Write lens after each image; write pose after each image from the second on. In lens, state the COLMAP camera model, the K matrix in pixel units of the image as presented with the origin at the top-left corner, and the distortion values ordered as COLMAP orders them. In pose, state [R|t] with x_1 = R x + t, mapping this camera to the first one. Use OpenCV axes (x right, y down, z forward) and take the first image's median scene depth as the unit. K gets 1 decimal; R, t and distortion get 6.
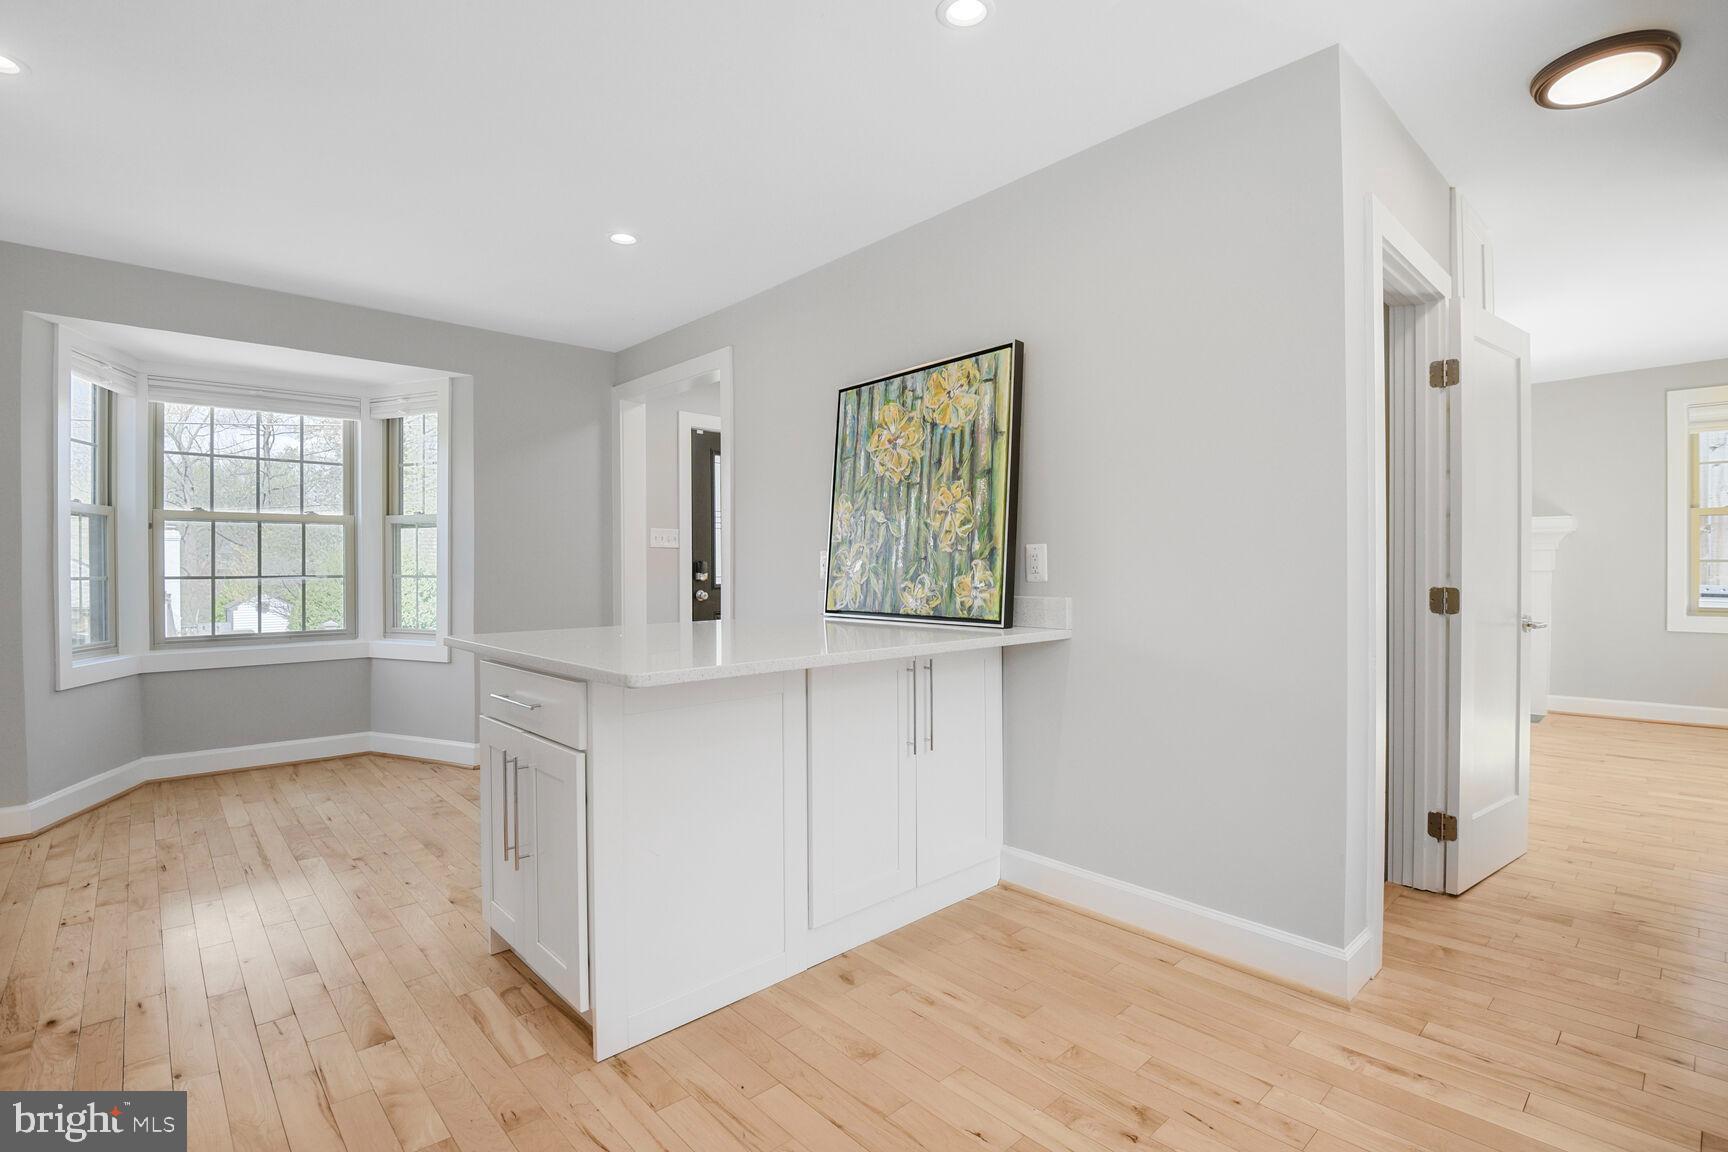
lens RADIAL K [[815.0, 0, 856.3], [0, 815.0, 561.6], [0, 0, 1]] dist [-0.010577, -0.009730]
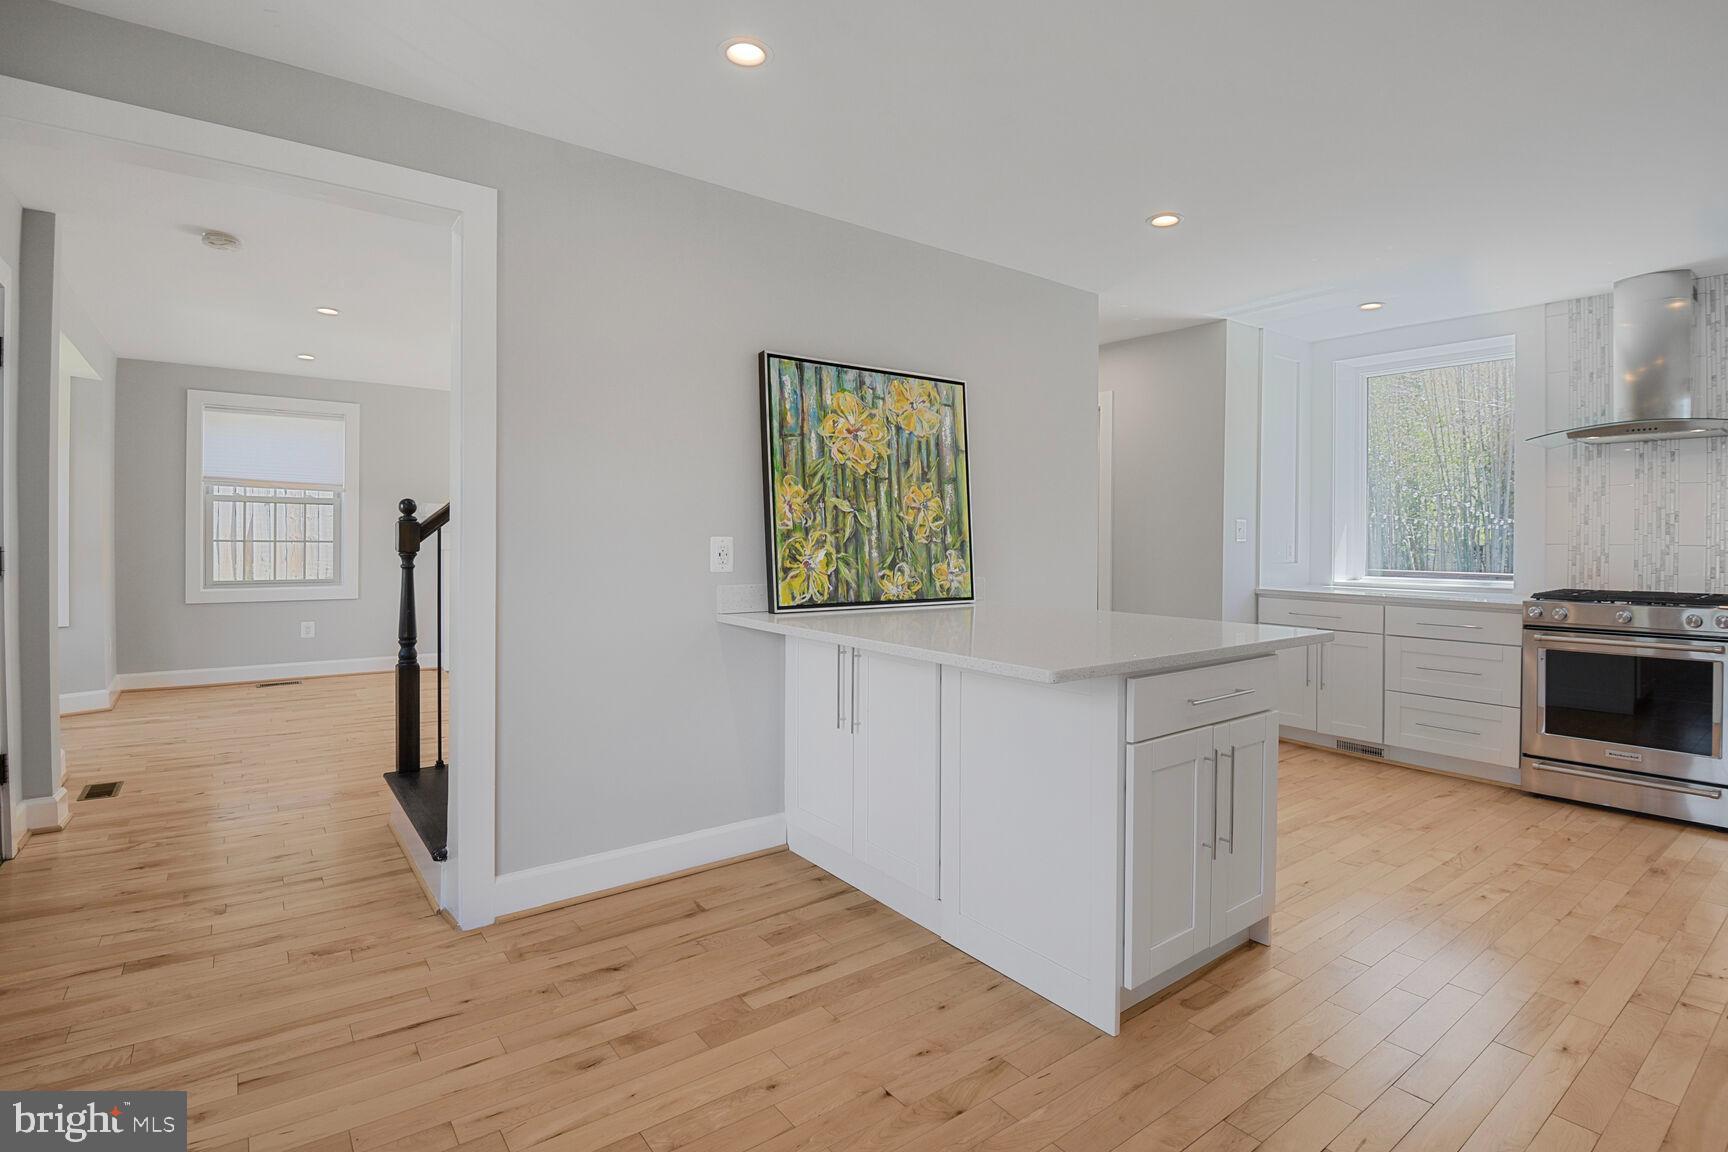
lens RADIAL K [[815.0, 0, 902.4], [0, 815.0, 541.1], [0, 0, 1]] dist [-0.010577, -0.009730]
pose [[0.080823, 0.006972, 0.996704, -1.004202], [-0.009160, 0.999939, -0.006252, -0.006767], [-0.996686, -0.008624, 0.080882, 0.898863]]
